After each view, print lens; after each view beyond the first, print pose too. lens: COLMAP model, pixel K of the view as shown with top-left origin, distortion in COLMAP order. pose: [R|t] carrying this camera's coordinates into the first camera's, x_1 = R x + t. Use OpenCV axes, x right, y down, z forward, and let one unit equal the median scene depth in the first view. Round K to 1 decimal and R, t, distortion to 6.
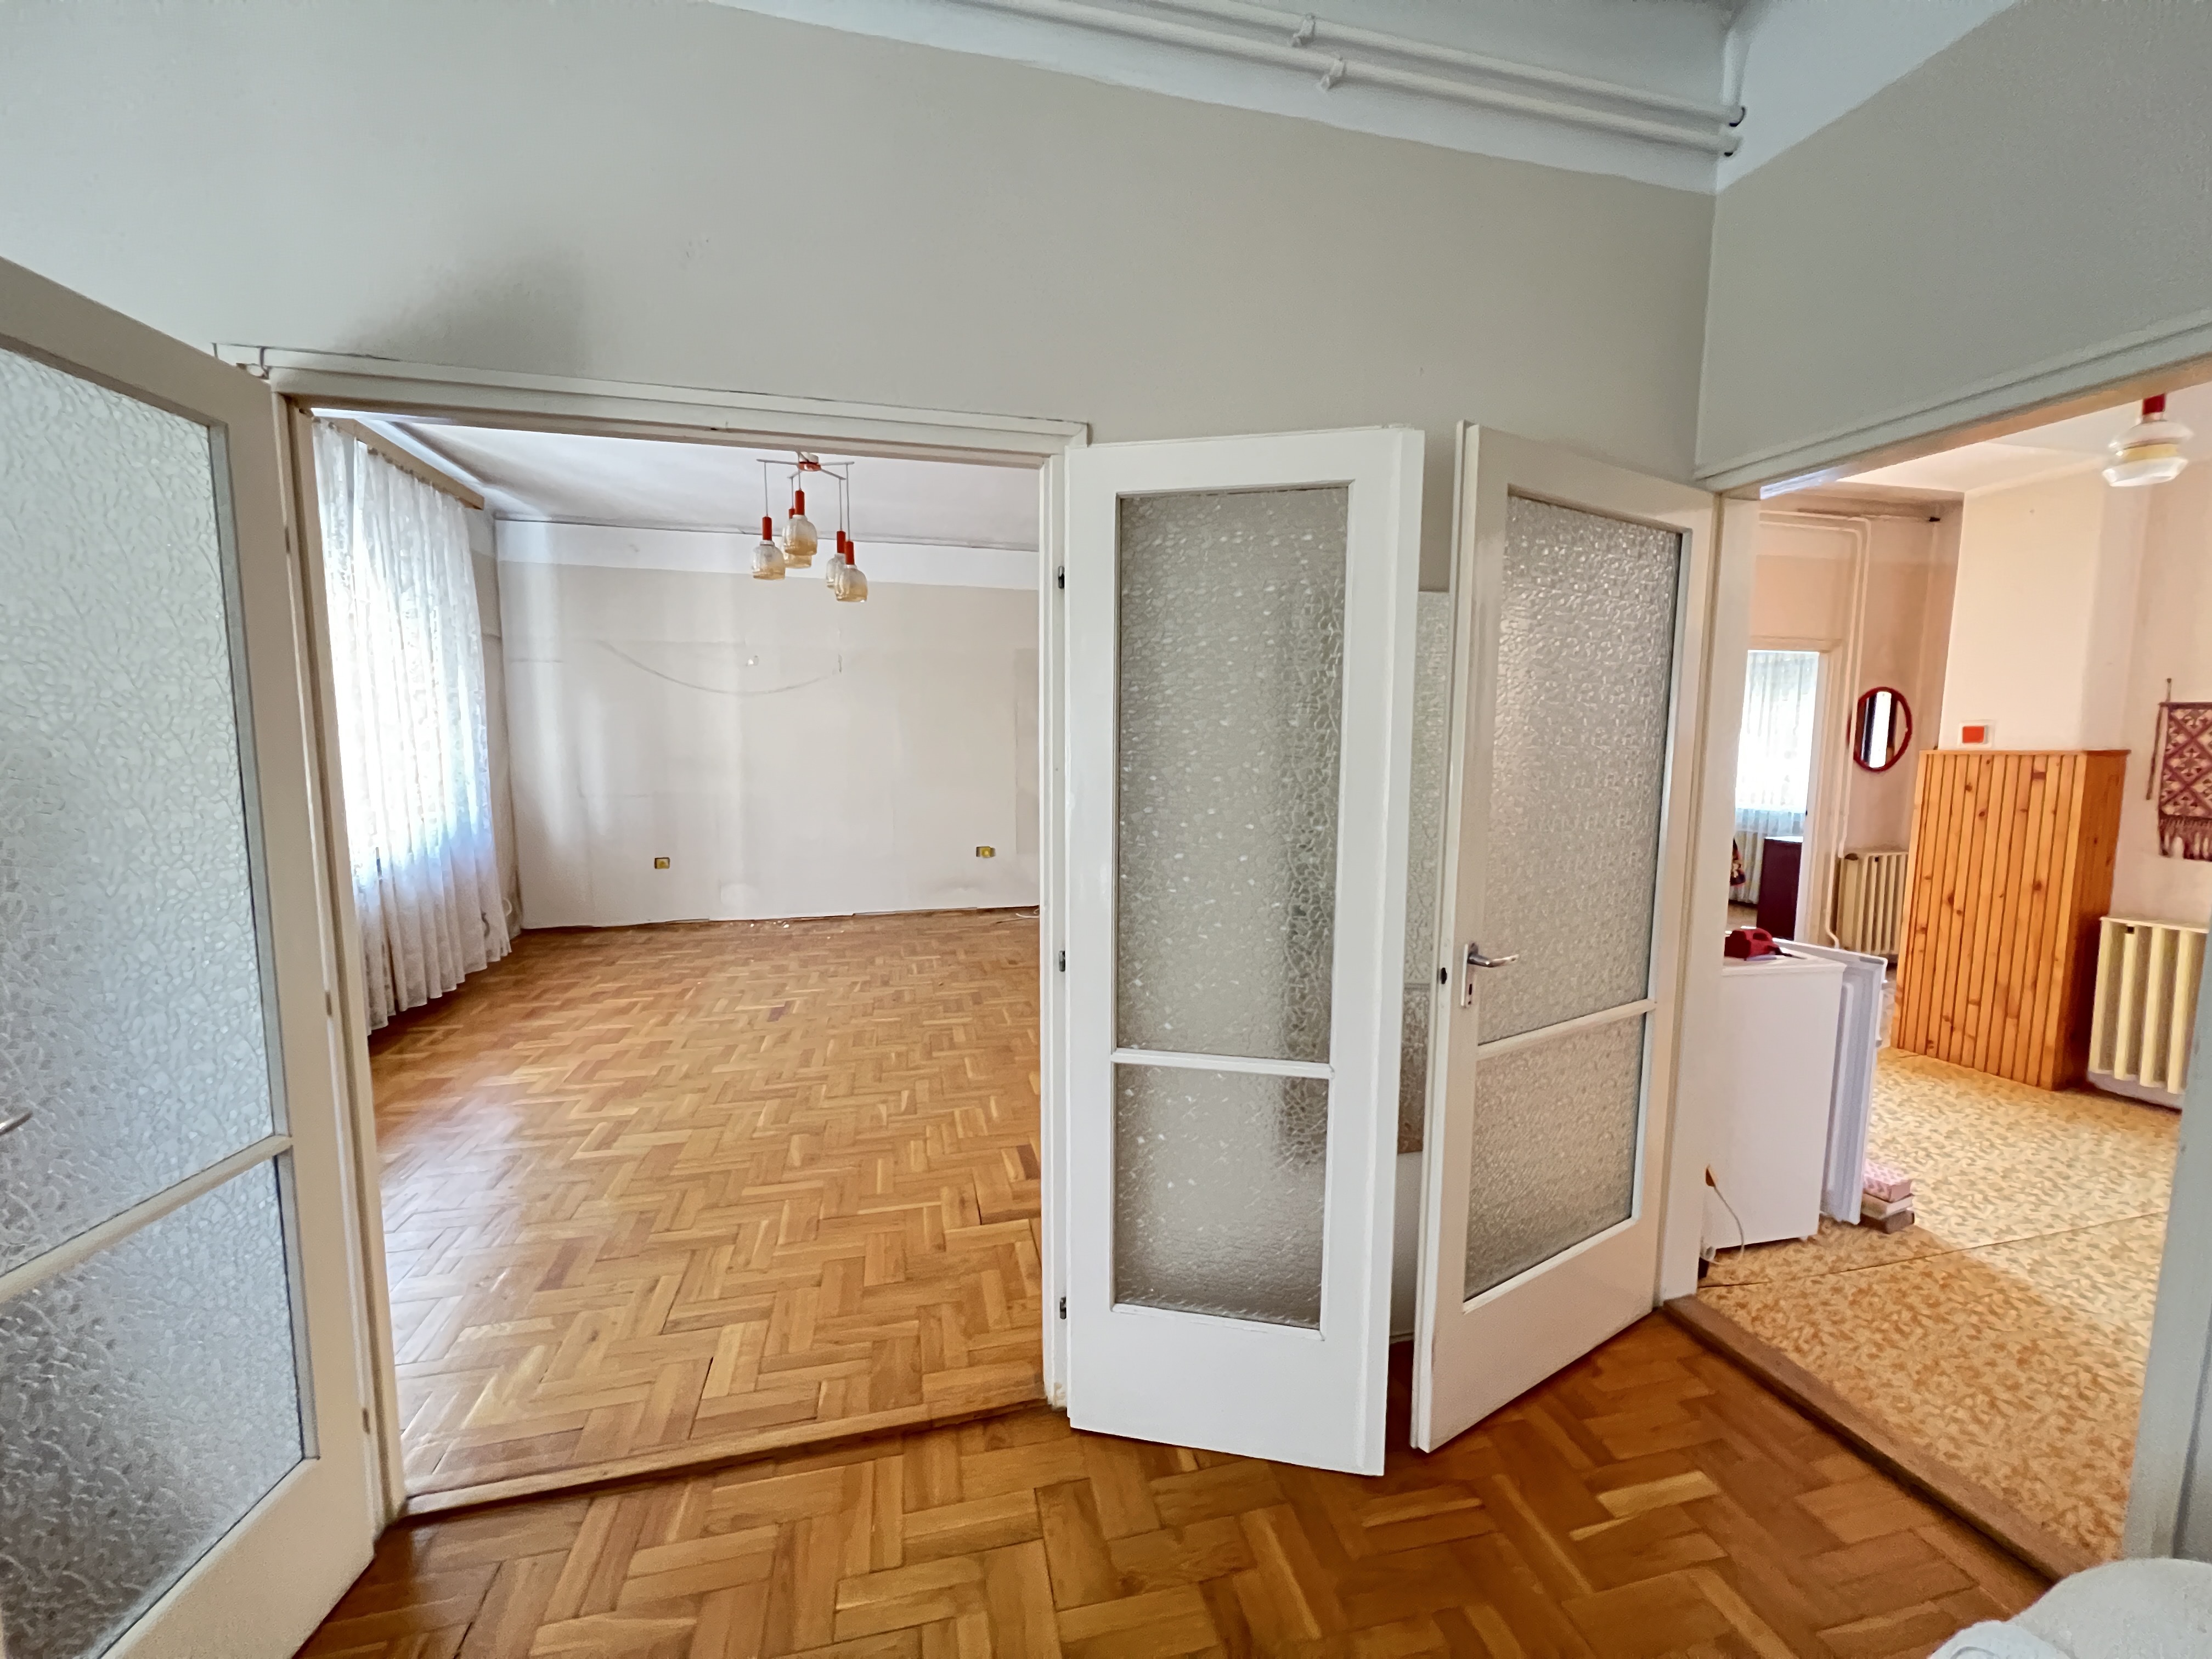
lens RADIAL K [[881.3, 0, 1099.7], [0, 881.3, 831.9], [0, 0, 1]] dist [-0.001085, 0.000126]
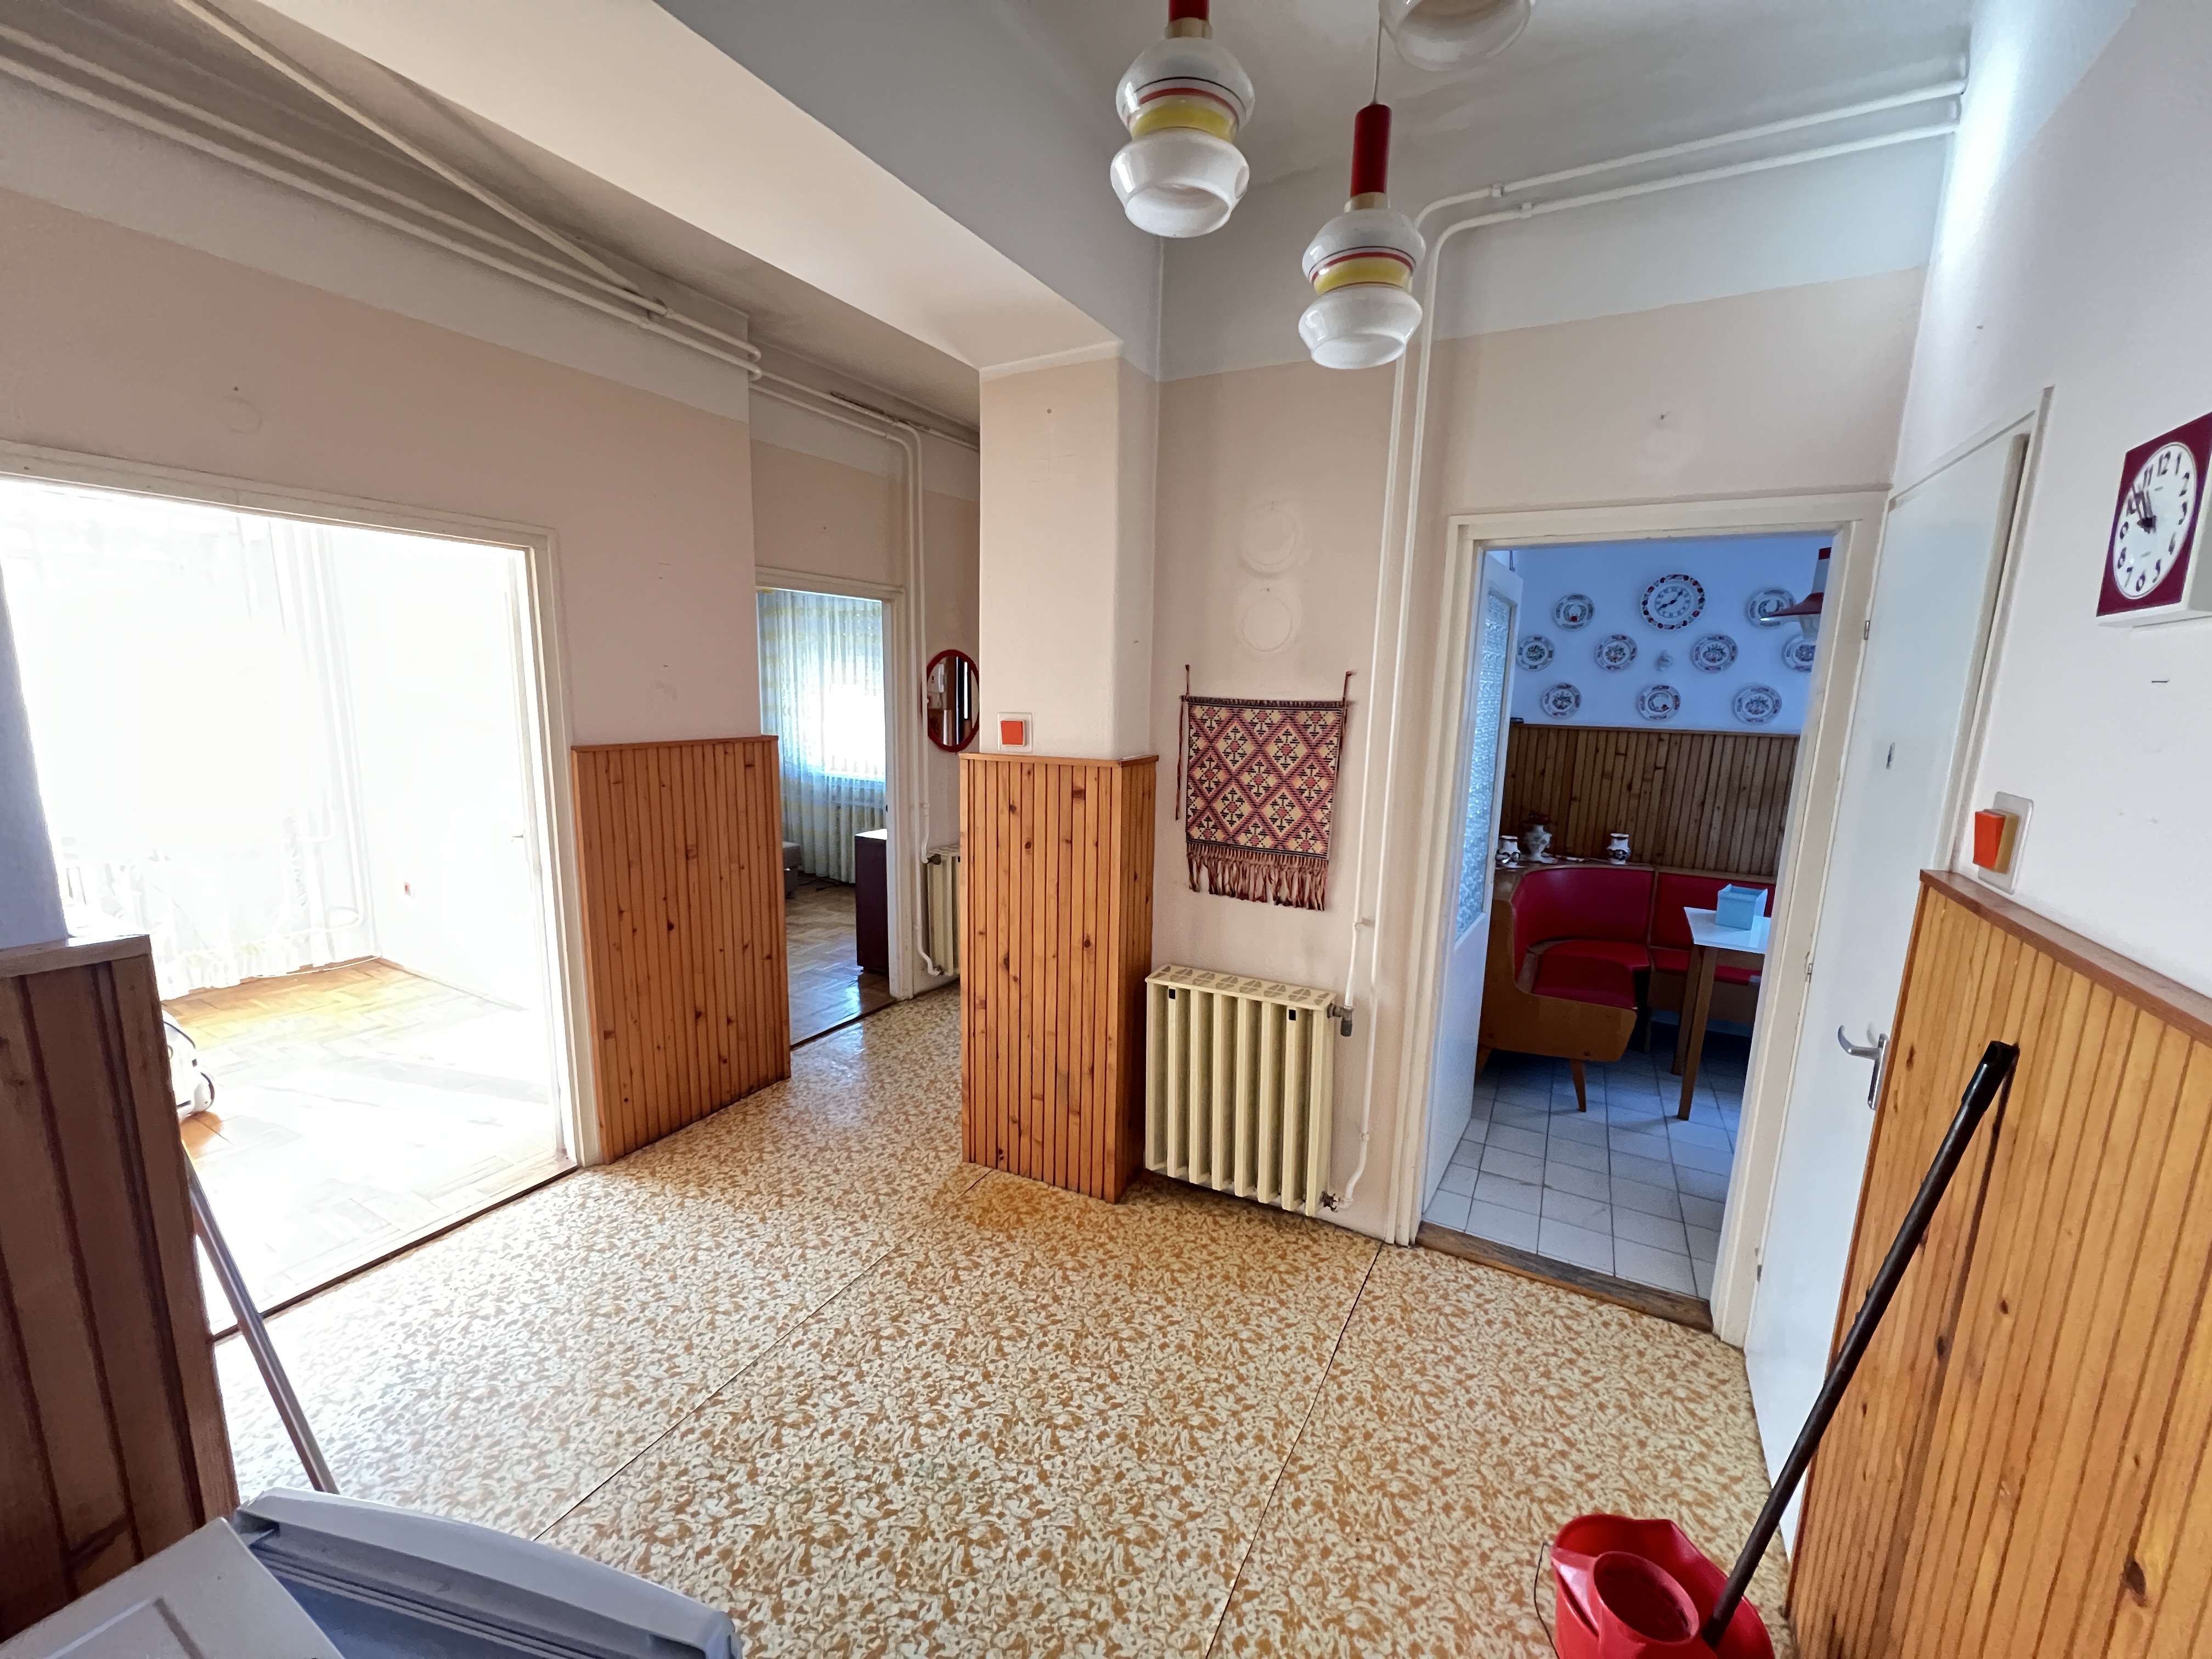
lens RADIAL K [[881.3, 0, 1099.7], [0, 881.3, 831.9], [0, 0, 1]] dist [-0.001085, 0.000126]
pose [[0.683456, -0.111757, 0.721386, 0.477771], [0.057472, 0.993382, 0.099445, -0.089492], [-0.727725, -0.026507, 0.685356, 0.424136]]
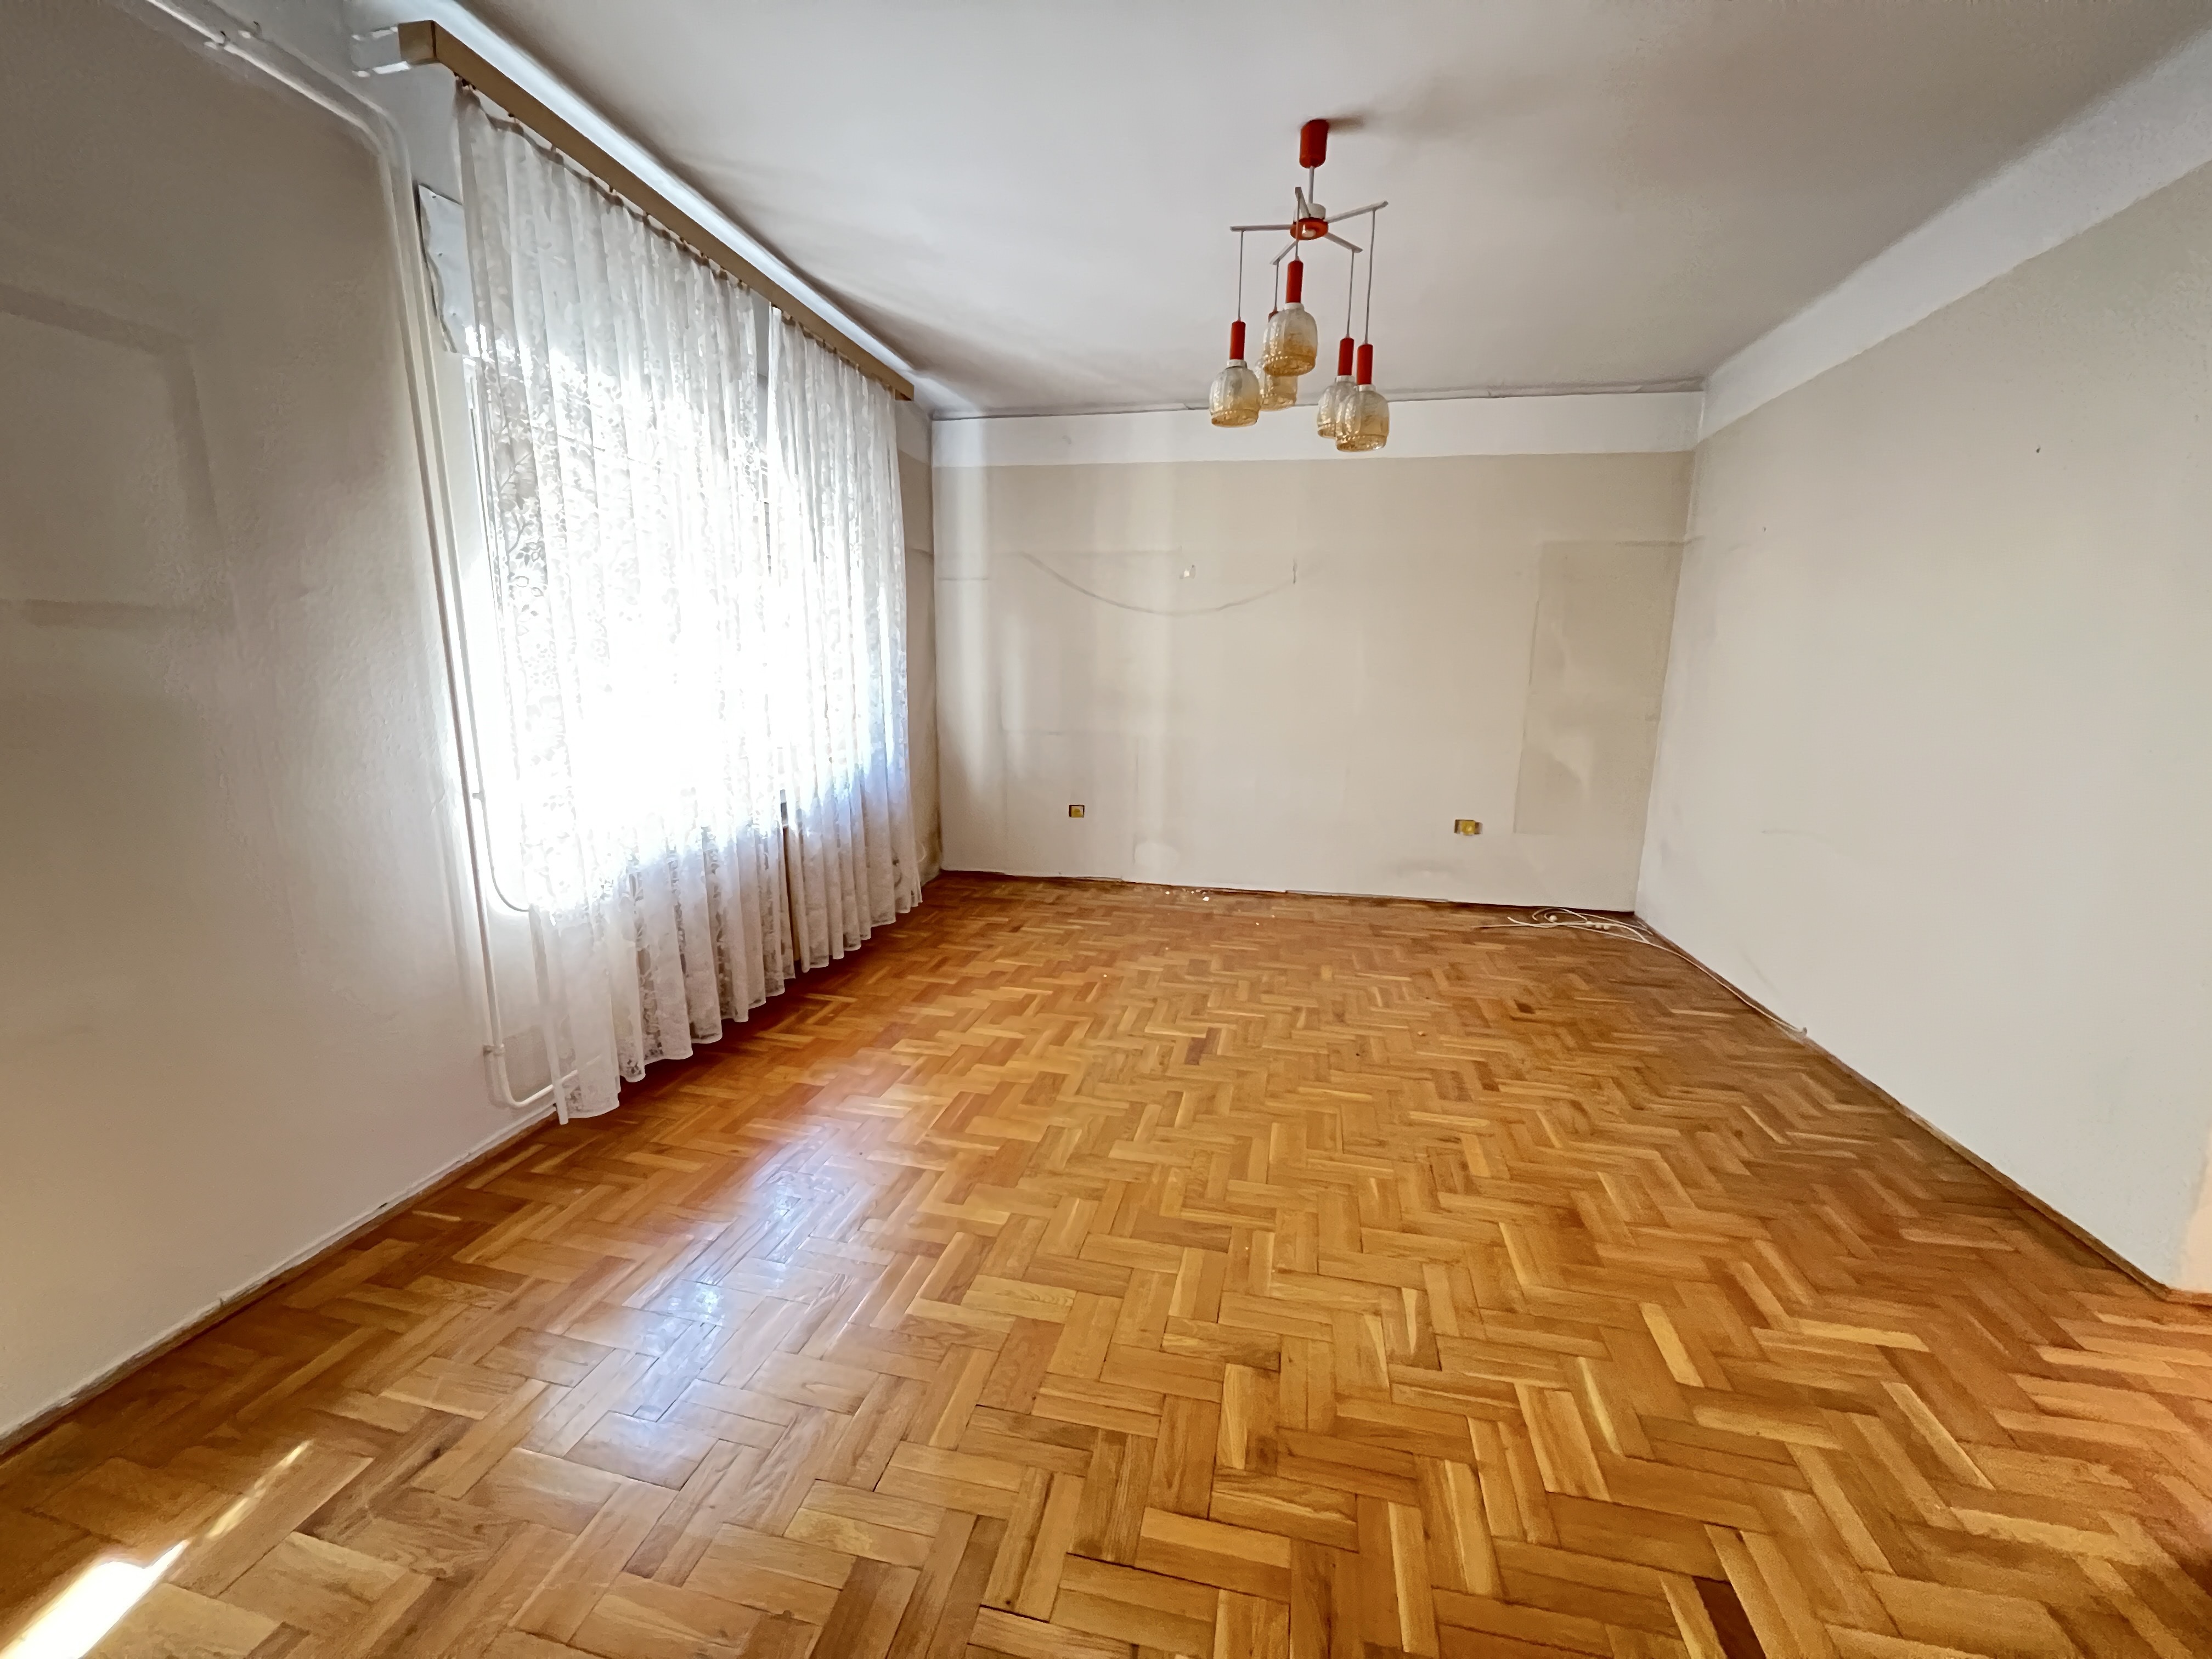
lens RADIAL K [[881.3, 0, 1099.7], [0, 881.3, 831.9], [0, 0, 1]] dist [-0.001085, 0.000126]
pose [[0.899192, 0.090433, -0.428108, -0.154763], [-0.056283, 0.994186, 0.091794, -0.040694], [0.433920, -0.058445, 0.899054, 0.345190]]
